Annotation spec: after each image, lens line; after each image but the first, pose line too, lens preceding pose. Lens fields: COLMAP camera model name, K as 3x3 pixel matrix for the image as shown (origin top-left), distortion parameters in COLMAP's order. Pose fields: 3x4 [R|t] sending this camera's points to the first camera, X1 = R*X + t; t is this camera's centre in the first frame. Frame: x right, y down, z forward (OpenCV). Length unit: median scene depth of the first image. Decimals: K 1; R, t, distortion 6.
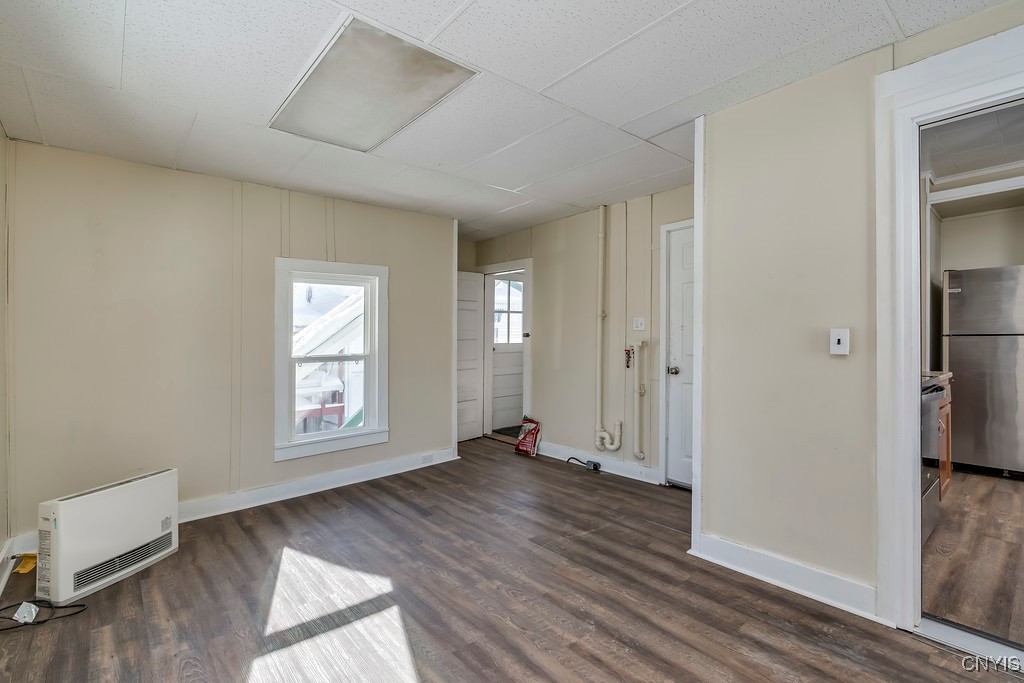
lens RADIAL K [[466.0, 0, 509.6], [0, 466.0, 342.3], [0, 0, 1]] dist [-0.012597, 0.003072]
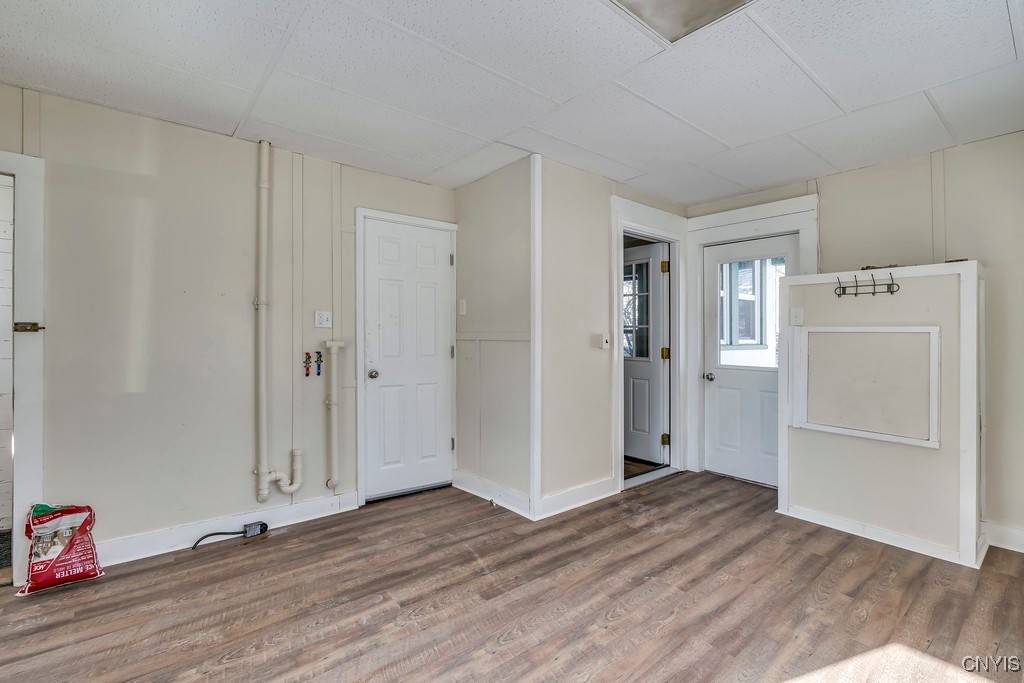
lens RADIAL K [[466.0, 0, 510.8], [0, 466.0, 343.4], [0, 0, 1]] dist [-0.012597, 0.003072]
pose [[0.012098, -0.000290, 0.999927, -0.744819], [0.003706, 0.999993, 0.000245, 0.003590], [-0.999920, 0.003702, 0.012099, 0.981219]]
